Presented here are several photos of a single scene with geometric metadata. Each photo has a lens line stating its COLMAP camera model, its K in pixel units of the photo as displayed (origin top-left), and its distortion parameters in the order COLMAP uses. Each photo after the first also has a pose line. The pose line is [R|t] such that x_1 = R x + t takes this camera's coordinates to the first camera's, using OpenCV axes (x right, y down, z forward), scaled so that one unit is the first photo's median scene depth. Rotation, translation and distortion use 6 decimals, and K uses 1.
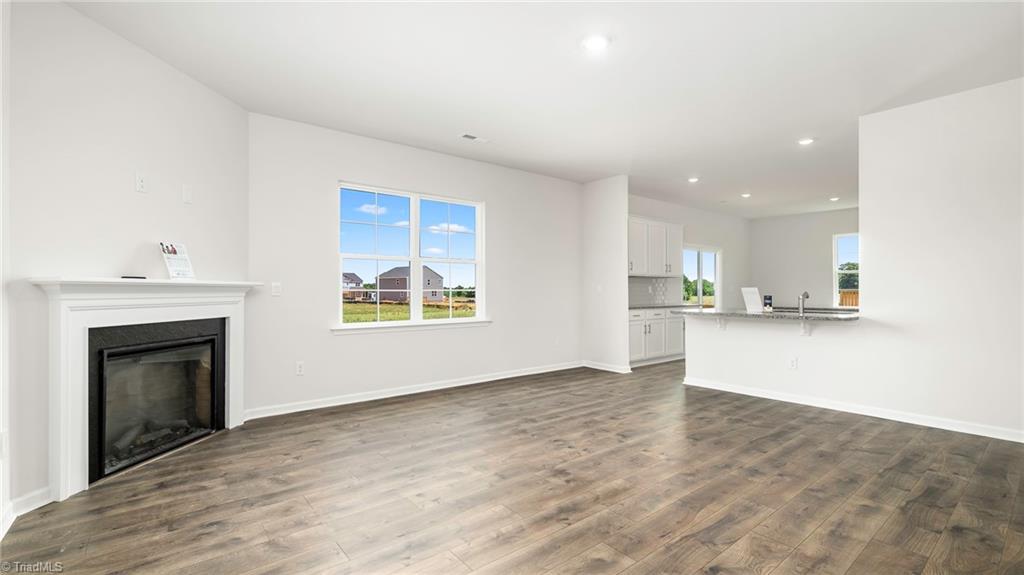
lens RADIAL K [[446.9, 0, 512.0], [0, 446.9, 287.5], [0, 0, 1]] dist [-0.001535, -0.000289]
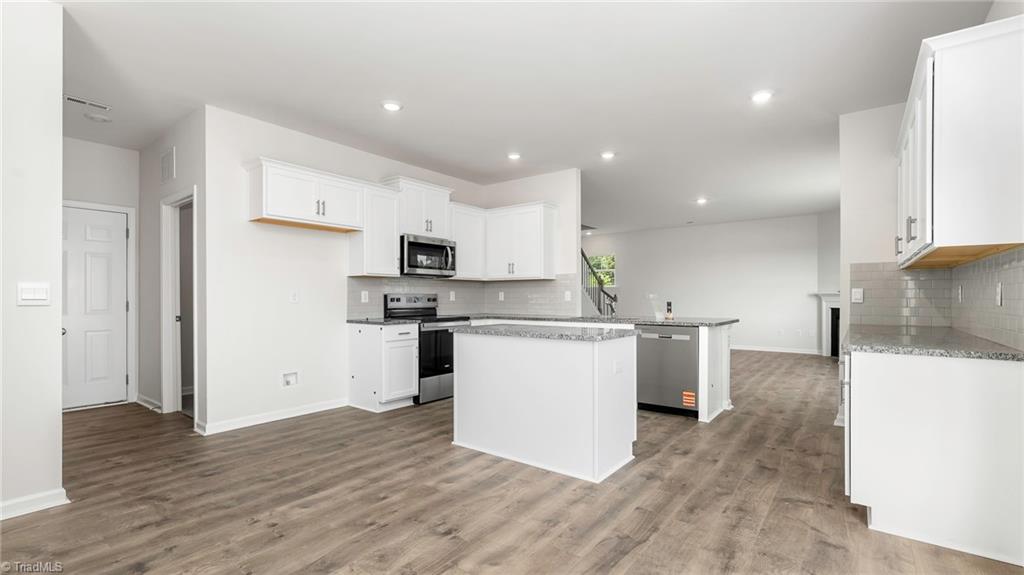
lens RADIAL K [[450.3, 0, 508.8], [0, 450.3, 296.0], [0, 0, 1]] dist [-0.000377, 0.000106]
pose [[-0.972564, -0.002572, -0.232622, 1.870156], [-0.000979, 0.999975, -0.006962, 0.024525], [0.232634, -0.006543, -0.972542, 3.235817]]
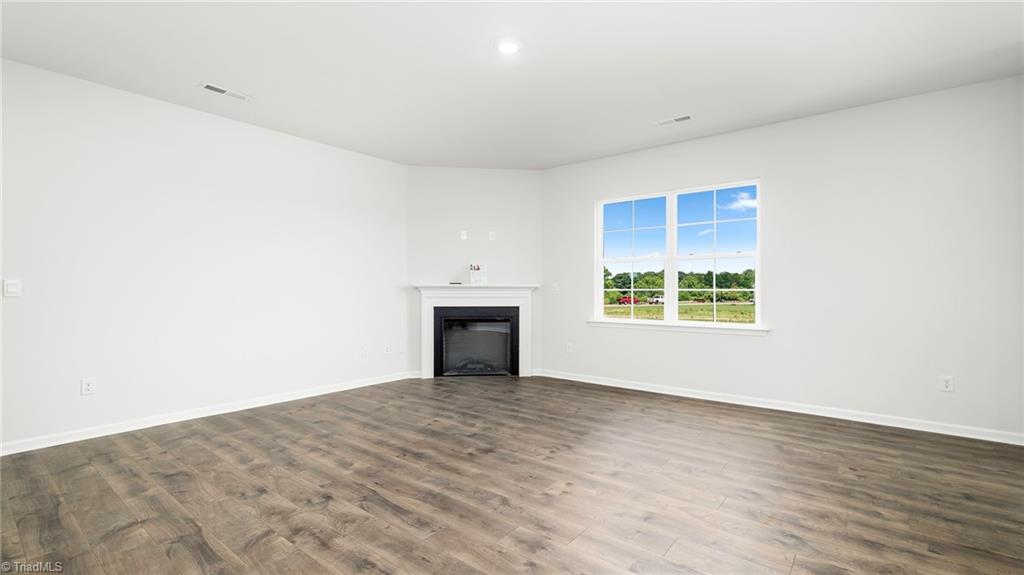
lens RADIAL K [[450.3, 0, 508.8], [0, 450.3, 296.0], [0, 0, 1]] dist [-0.000377, 0.000106]
pose [[0.220795, 0.015386, -0.975199, 1.175224], [0.005546, 0.999840, 0.017030, 0.000889], [0.975304, -0.009169, 0.220674, 0.767210]]
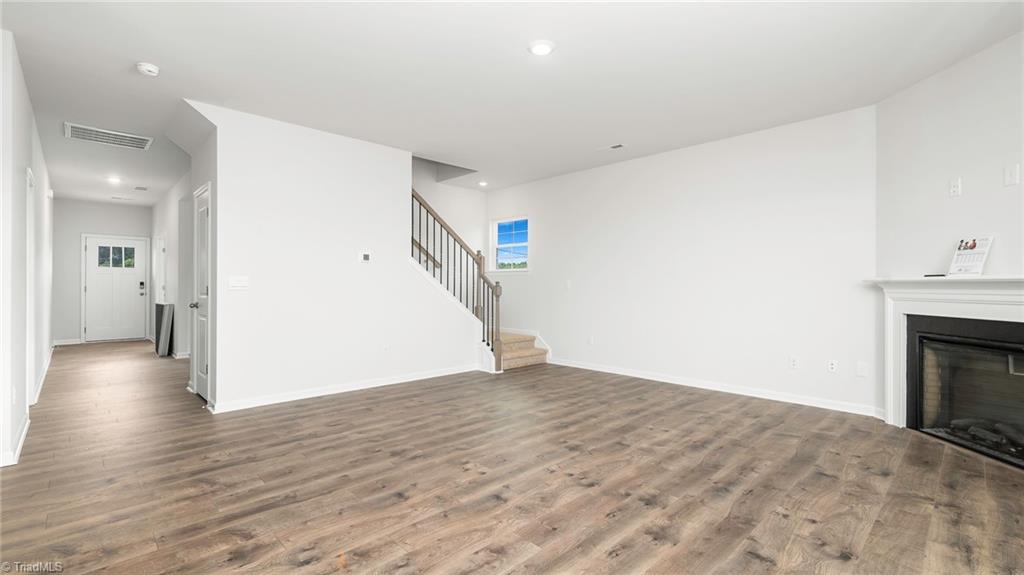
lens RADIAL K [[457.2, 0, 510.4], [0, 457.2, 283.1], [0, 0, 1]] dist [0.000391, 0.000193]
pose [[-0.995968, -0.002065, -0.089680, 0.352812], [-0.000959, 0.999923, -0.012372, 0.013083], [0.089699, -0.012236, -0.995894, 2.036870]]
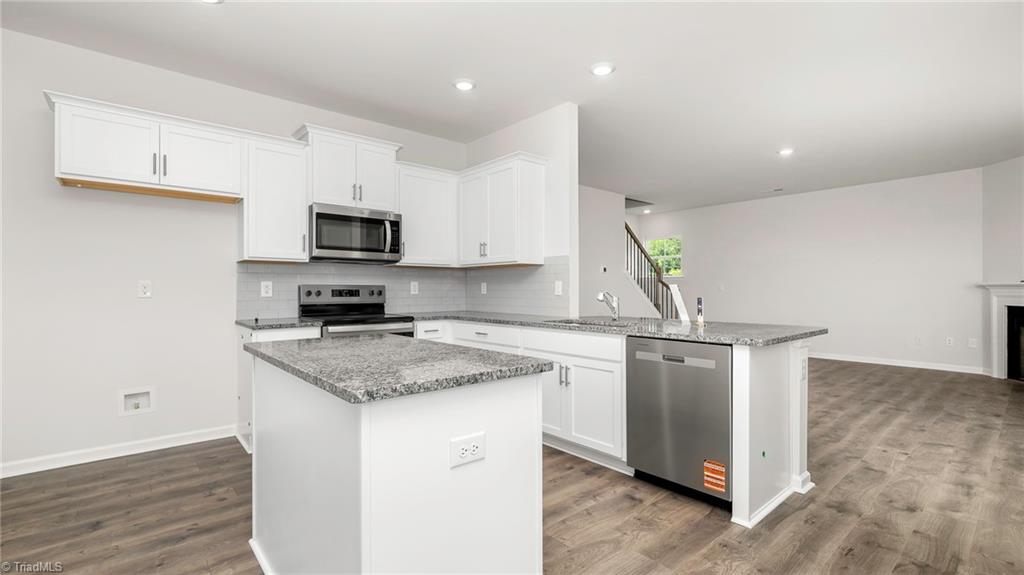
lens RADIAL K [[446.9, 0, 512.0], [0, 446.9, 287.5], [0, 0, 1]] dist [-0.001535, -0.000289]
pose [[-0.999482, -0.001341, -0.032152, 1.340860], [-0.001036, 0.999955, -0.009480, 0.022307], [0.032163, -0.009442, -0.999438, 2.723968]]
